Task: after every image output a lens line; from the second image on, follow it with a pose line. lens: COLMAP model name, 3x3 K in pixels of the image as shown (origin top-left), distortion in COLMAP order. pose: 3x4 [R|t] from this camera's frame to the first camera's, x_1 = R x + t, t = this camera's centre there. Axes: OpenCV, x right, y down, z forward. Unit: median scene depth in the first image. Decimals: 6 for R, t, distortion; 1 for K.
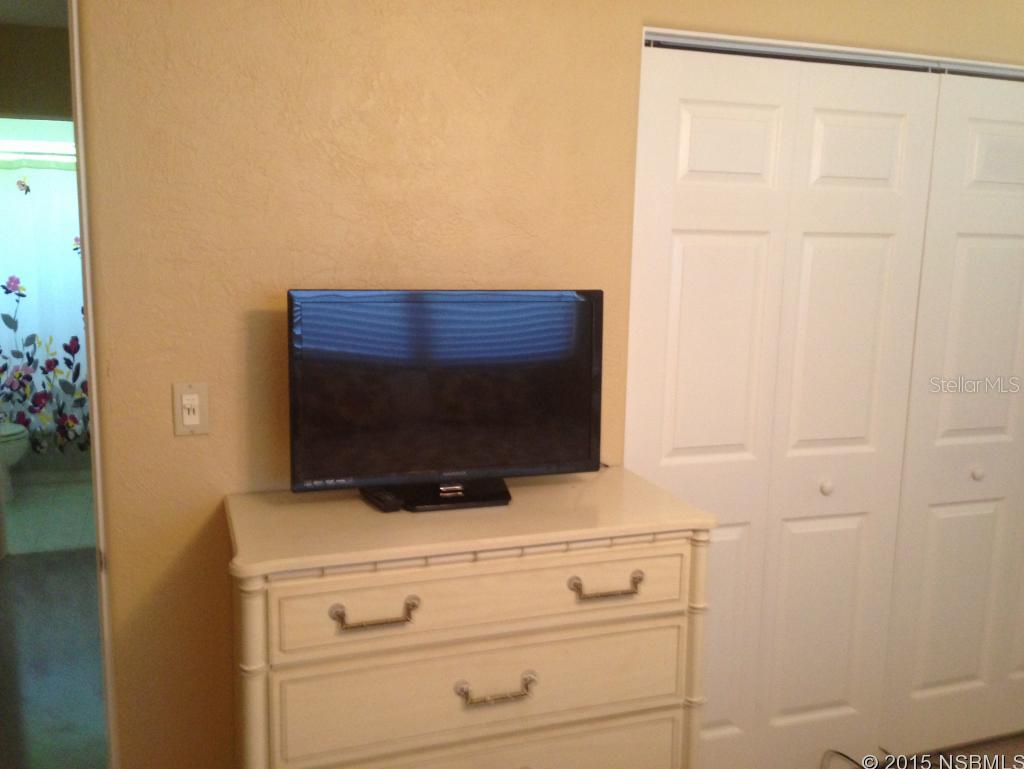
lens RADIAL K [[958.2, 0, 503.9], [0, 958.2, 378.3], [0, 0, 1]] dist [0.024062, 0.000000]
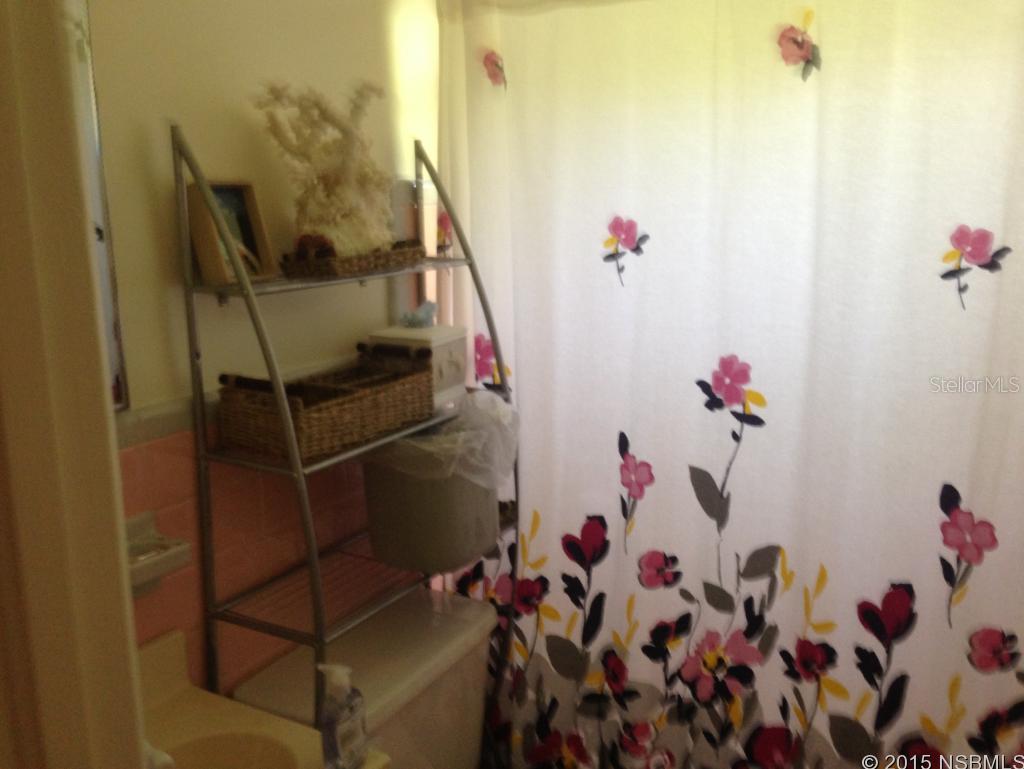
lens RADIAL K [[958.2, 0, 509.6], [0, 958.2, 381.5], [0, 0, 1]] dist [0.024062, 0.000000]
pose [[0.665214, 0.130593, -0.735143, -0.324315], [-0.106144, 0.991126, 0.080020, -0.112178], [0.739070, 0.024801, 0.673172, 0.727137]]
